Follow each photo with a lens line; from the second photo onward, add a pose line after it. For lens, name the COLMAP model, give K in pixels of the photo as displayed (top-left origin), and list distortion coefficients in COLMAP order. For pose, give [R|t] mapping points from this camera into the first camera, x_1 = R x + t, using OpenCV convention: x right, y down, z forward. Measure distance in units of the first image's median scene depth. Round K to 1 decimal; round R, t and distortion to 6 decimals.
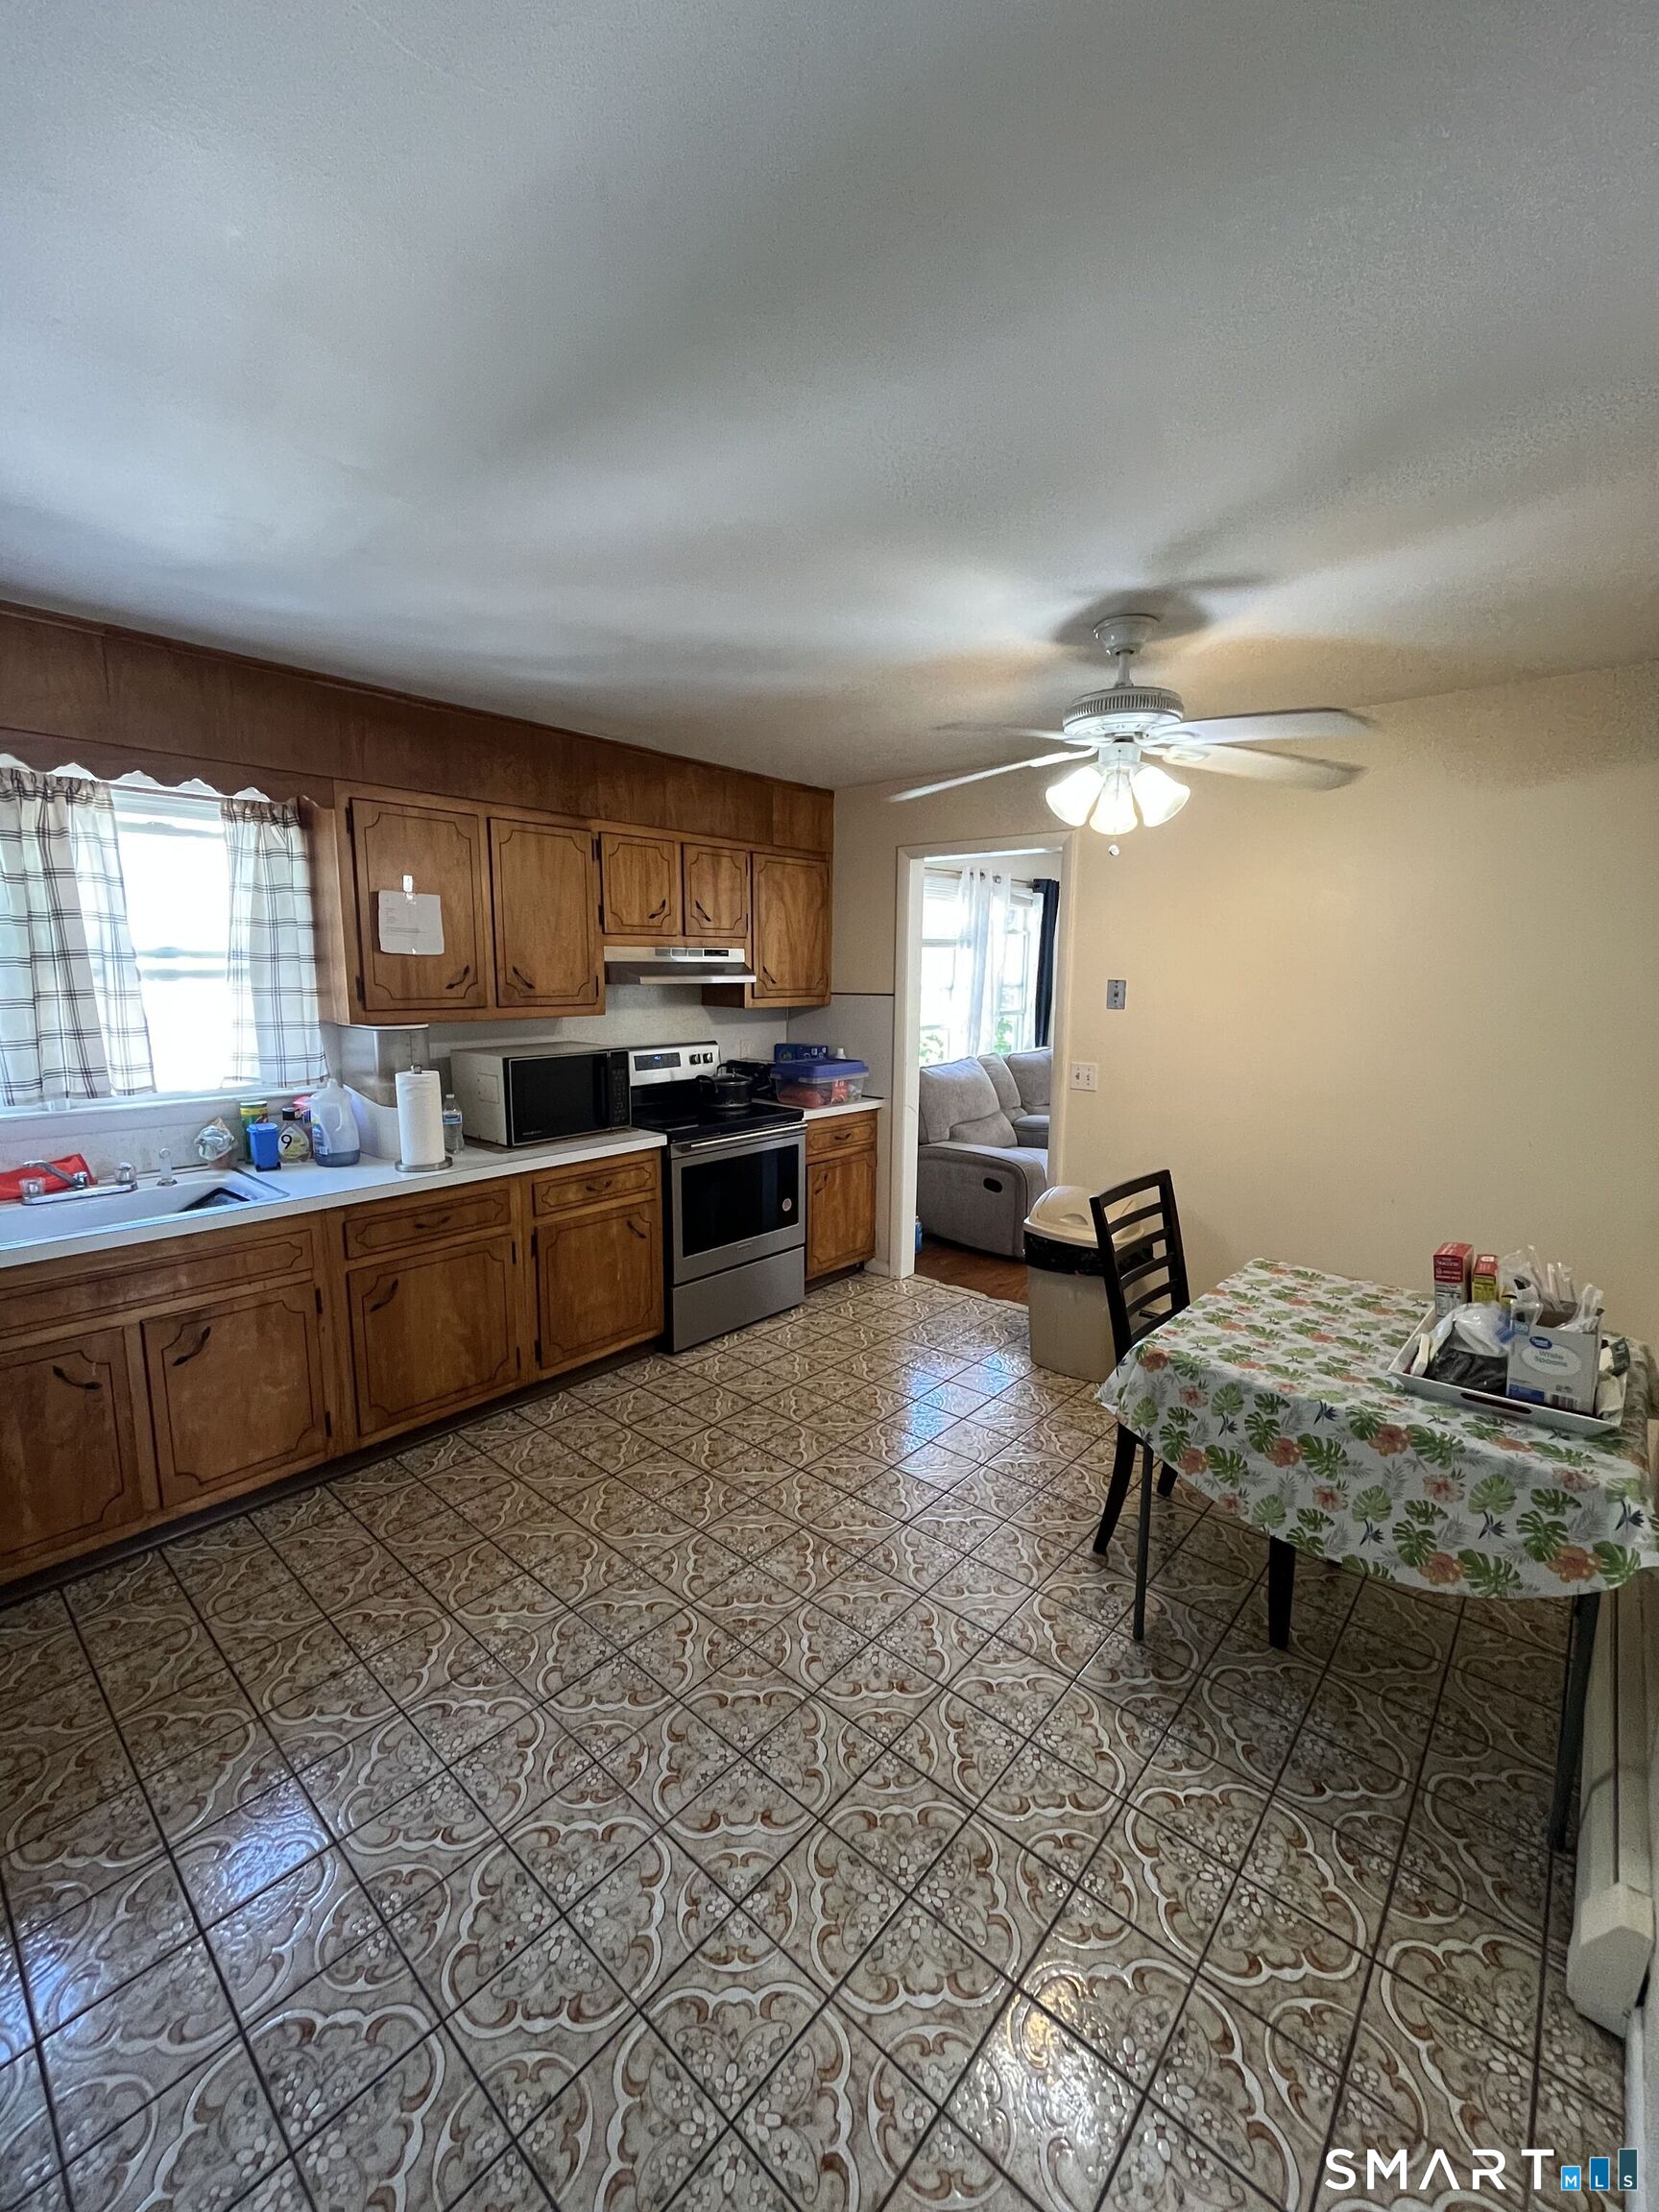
lens RADIAL K [[893.2, 0, 824.6], [0, 893.2, 1103.1], [0, 0, 1]] dist [-0.002580, 0.000431]
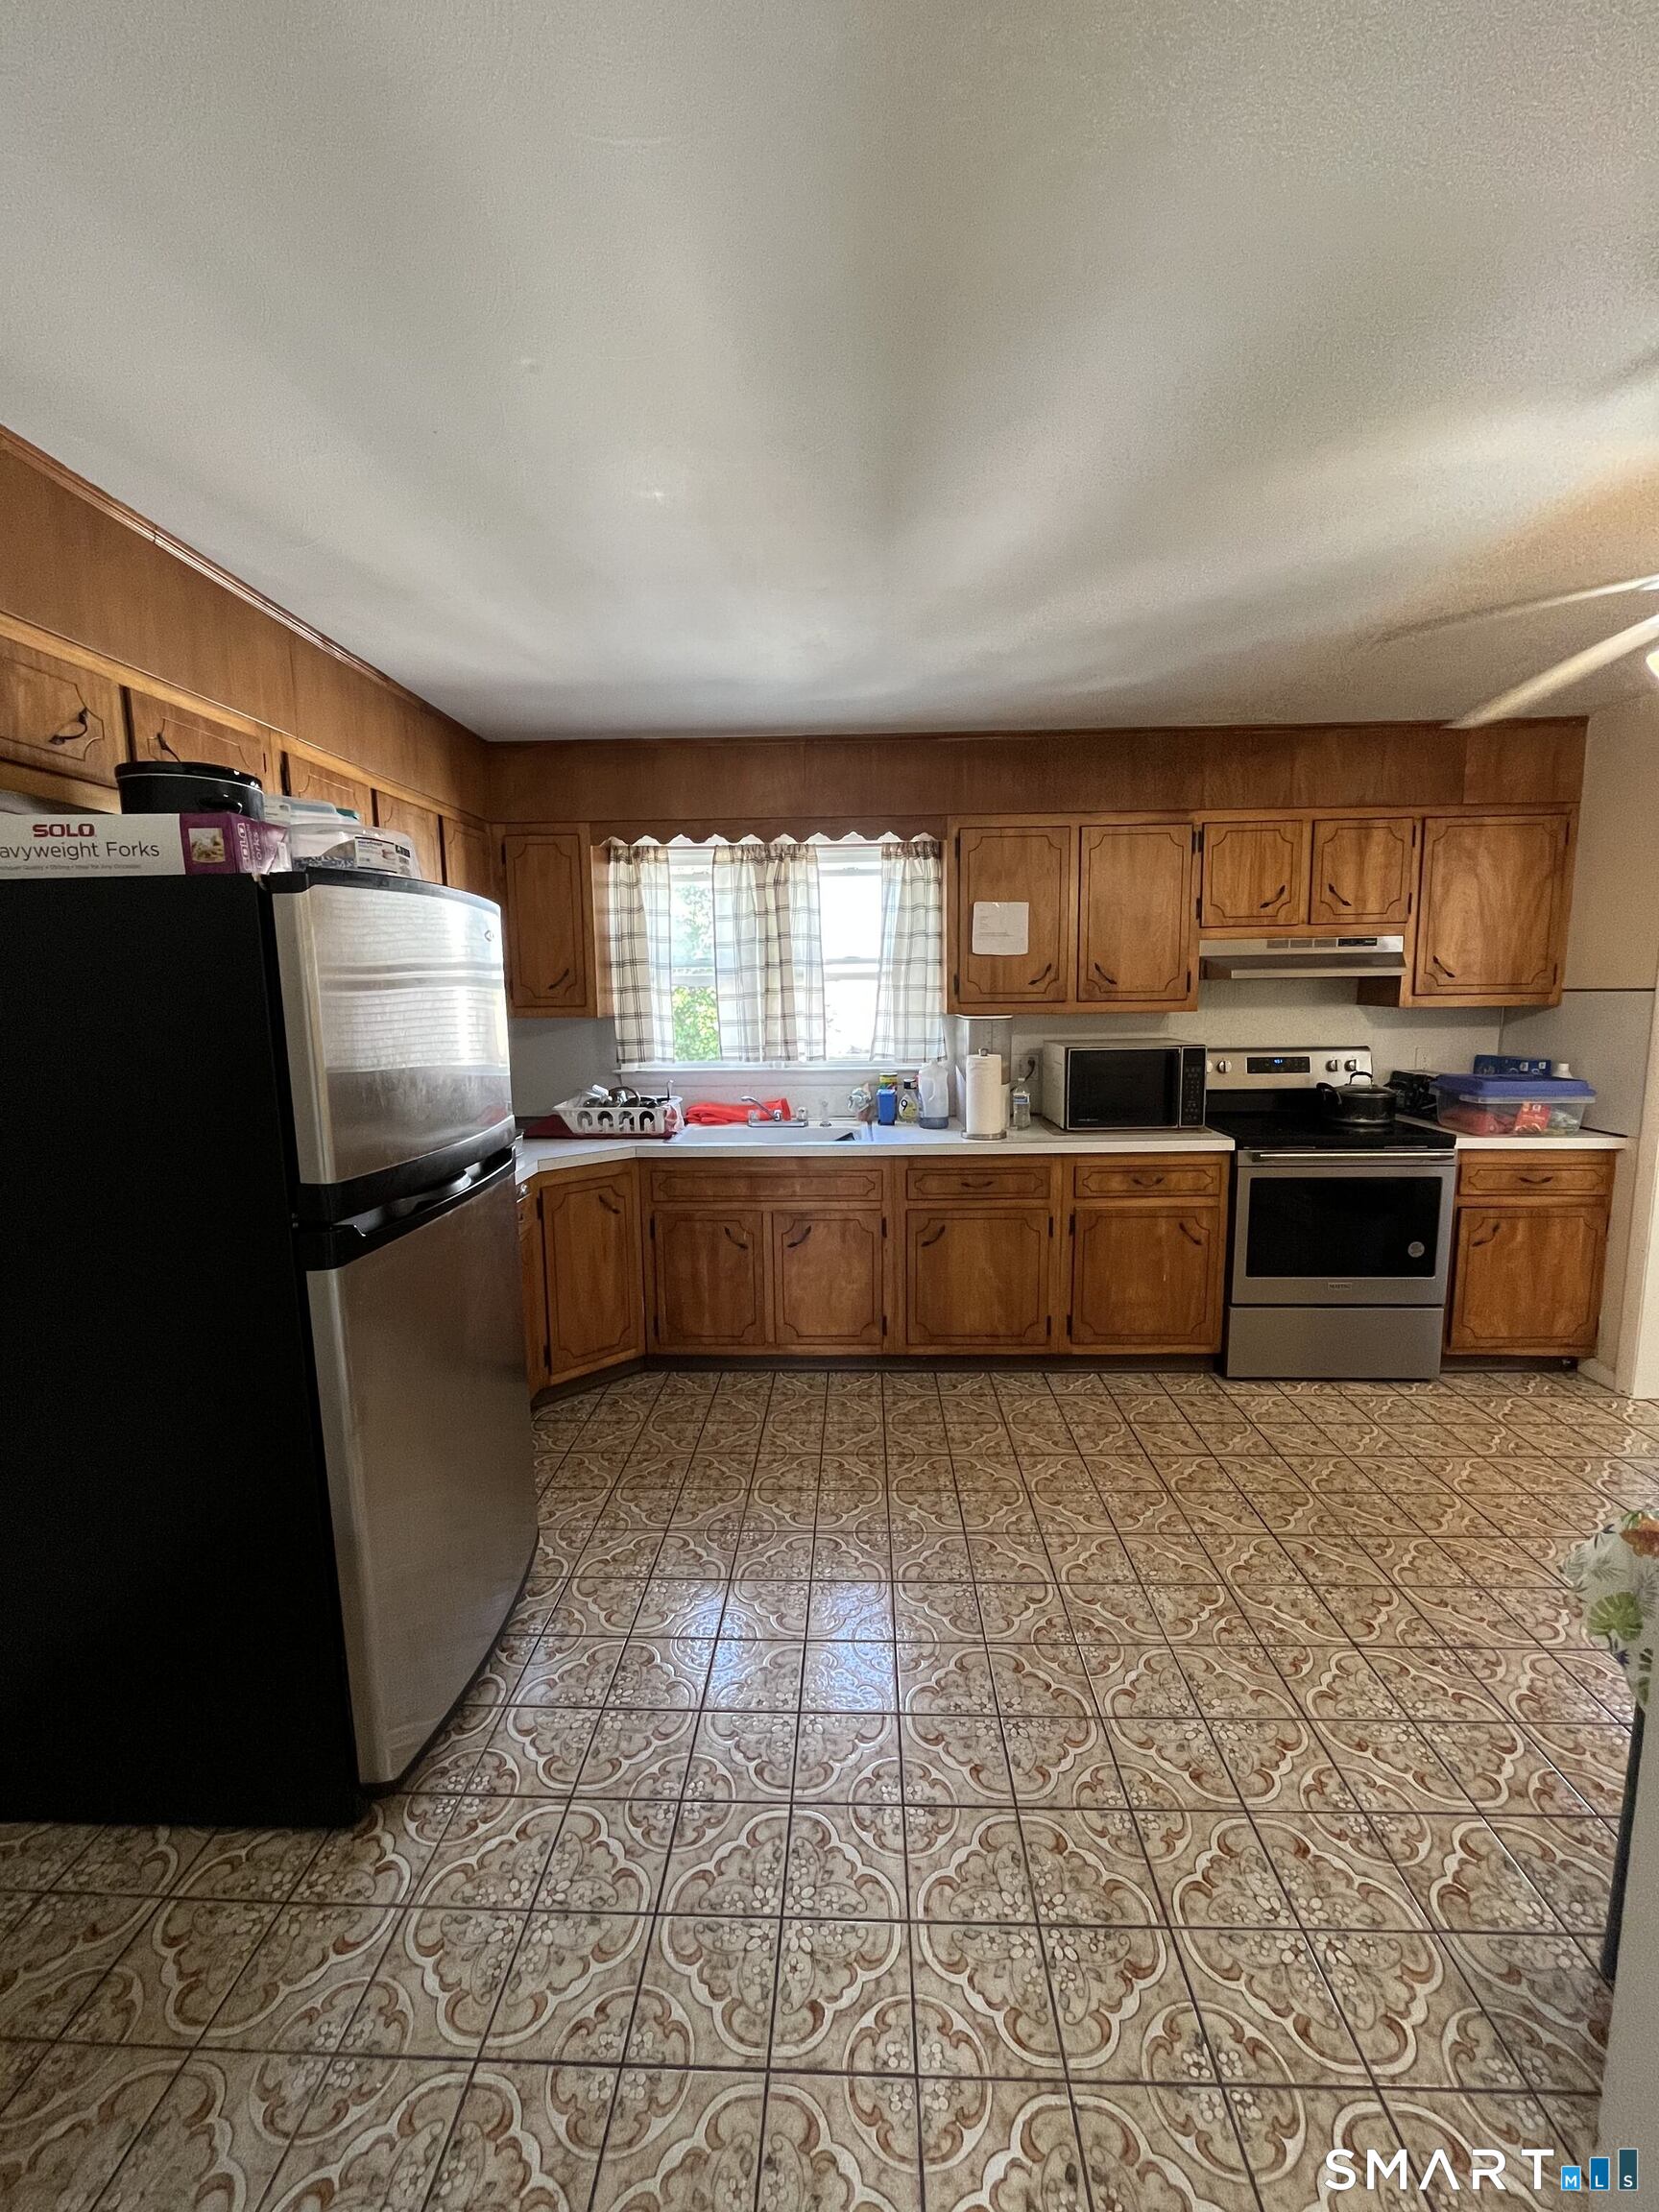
lens RADIAL K [[893.2, 0, 827.7], [0, 893.2, 1103.4], [0, 0, 1]] dist [-0.002580, 0.000431]
pose [[0.632767, 0.083564, -0.769820, 0.354096], [-0.097214, 0.994867, 0.028086, 0.017464], [0.768216, 0.057066, 0.637642, 0.110398]]
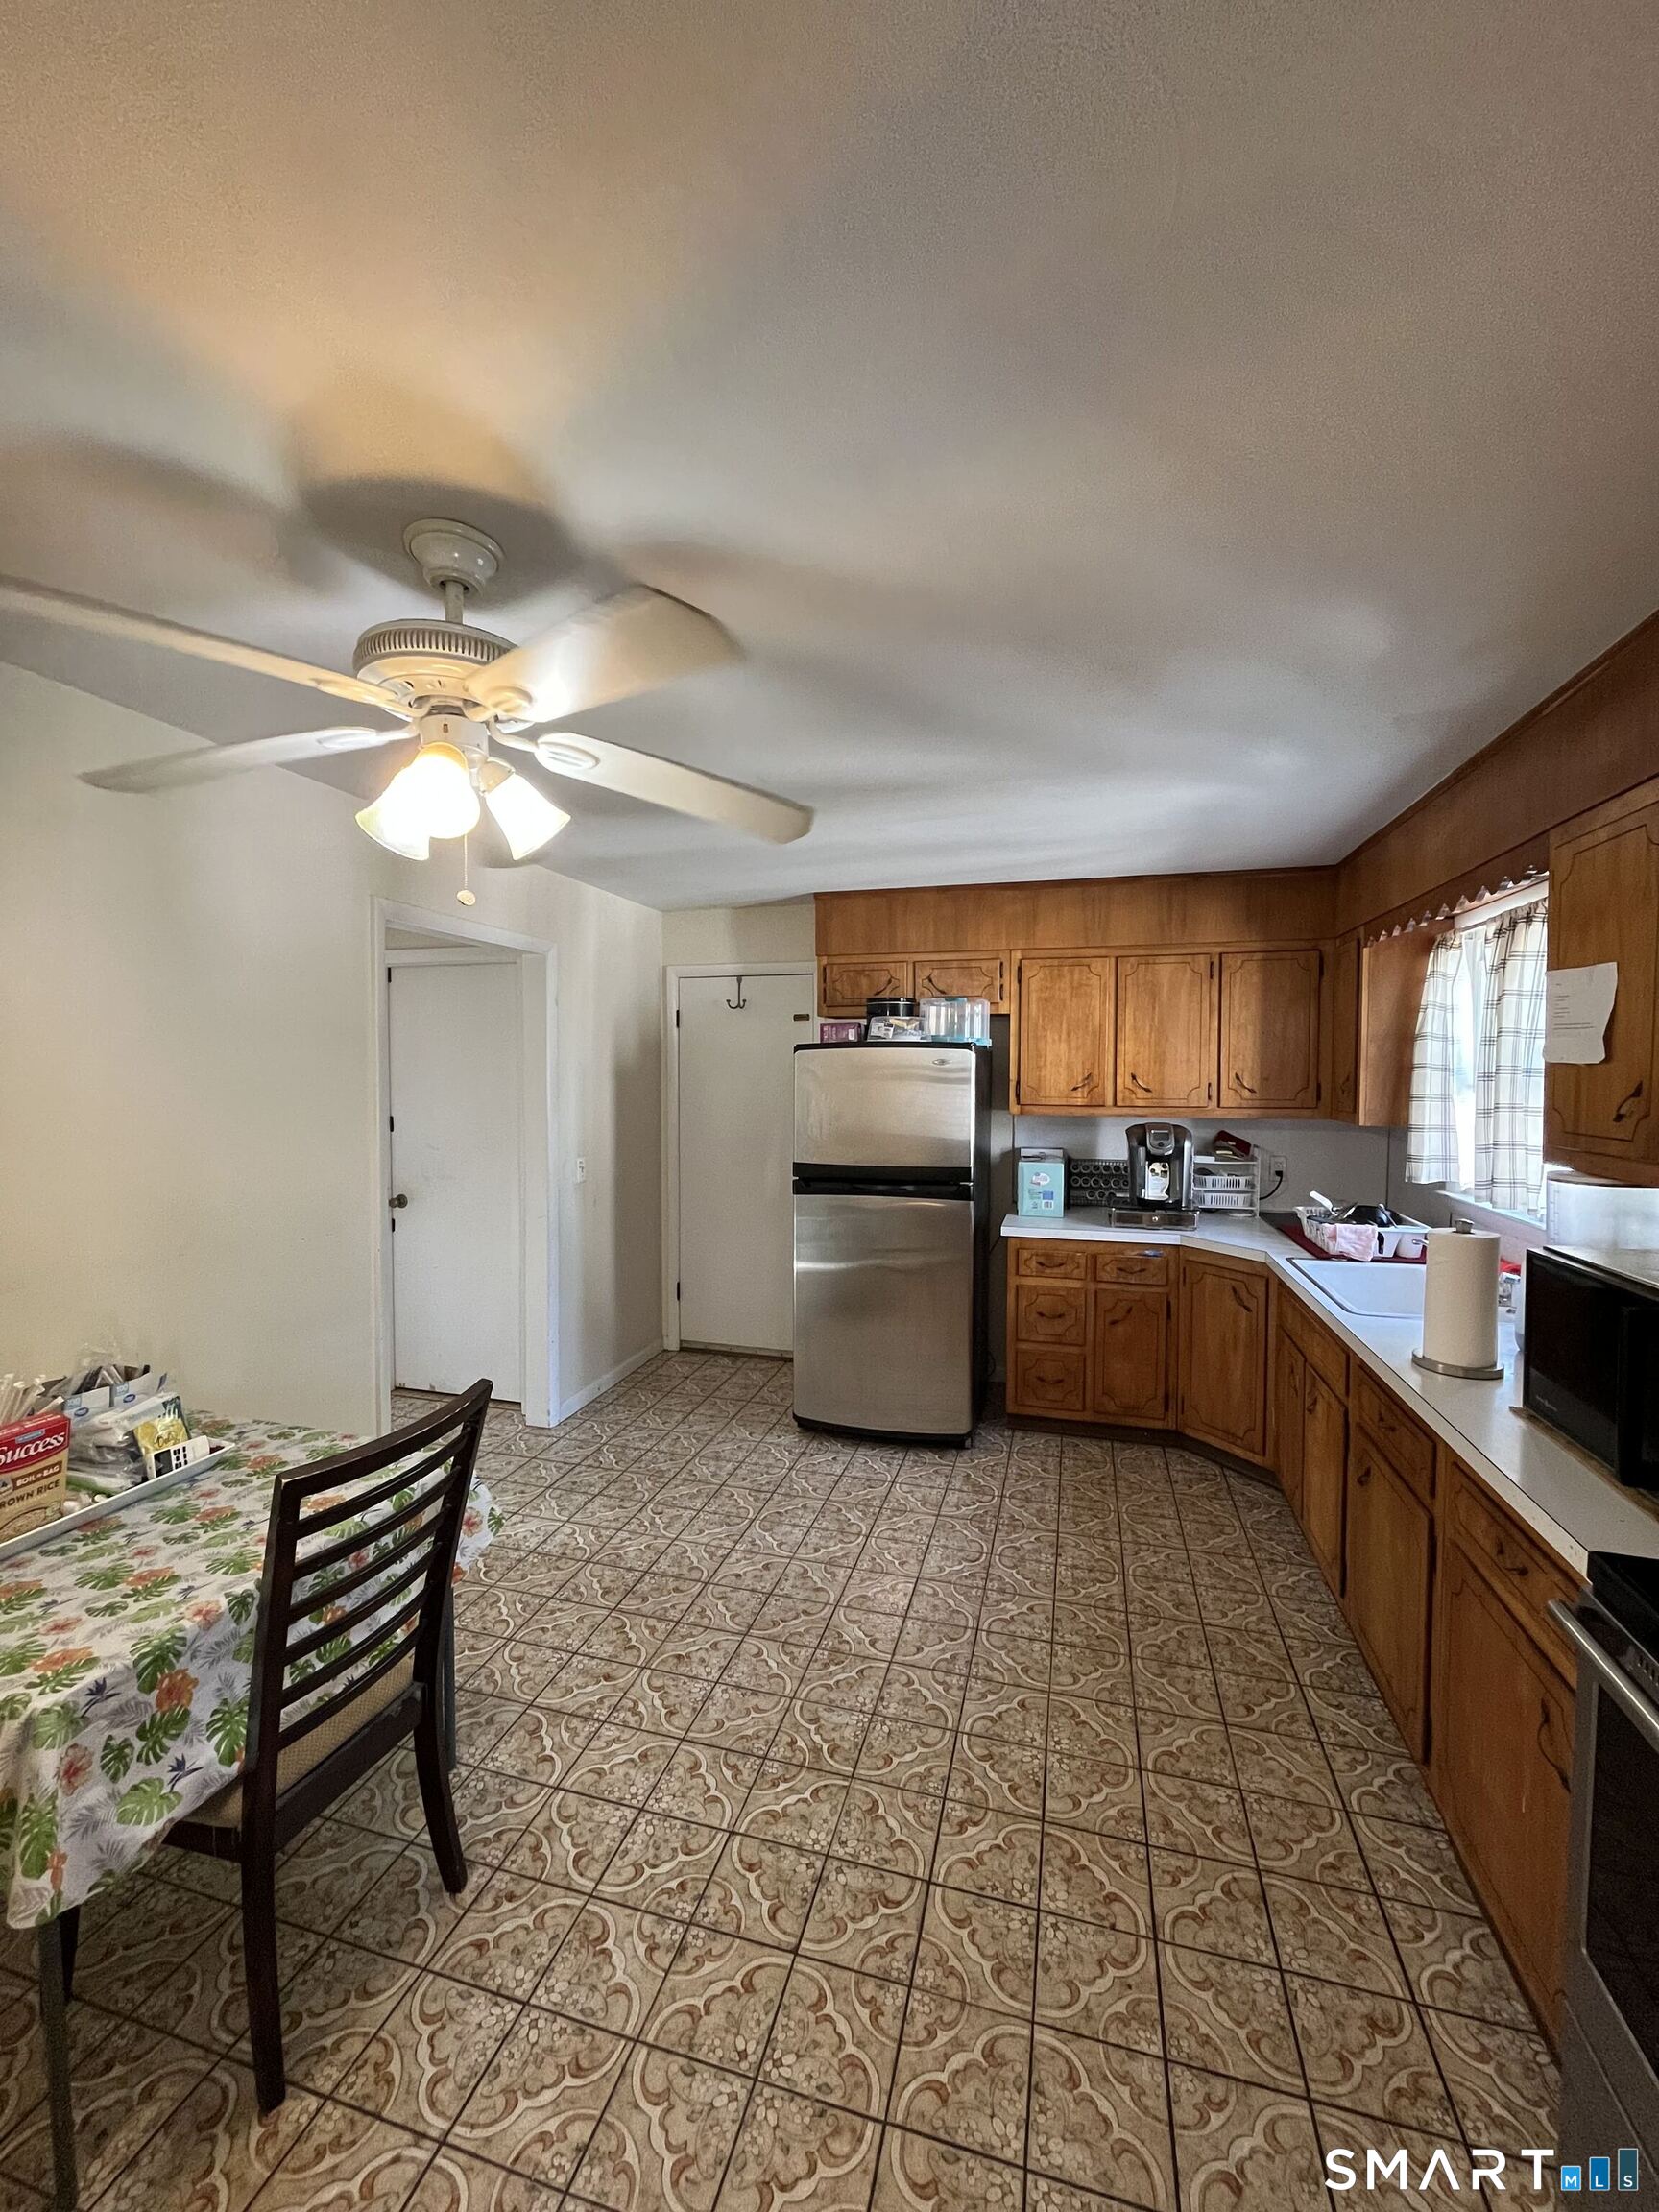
lens RADIAL K [[893.2, 0, 823.1], [0, 893.2, 1102.7], [0, 0, 1]] dist [-0.002580, 0.000431]
pose [[-0.901947, 0.002372, -0.431841, 0.327875], [-0.078515, 0.982418, 0.169385, -0.233709], [0.424650, 0.186682, -0.885902, 1.529694]]
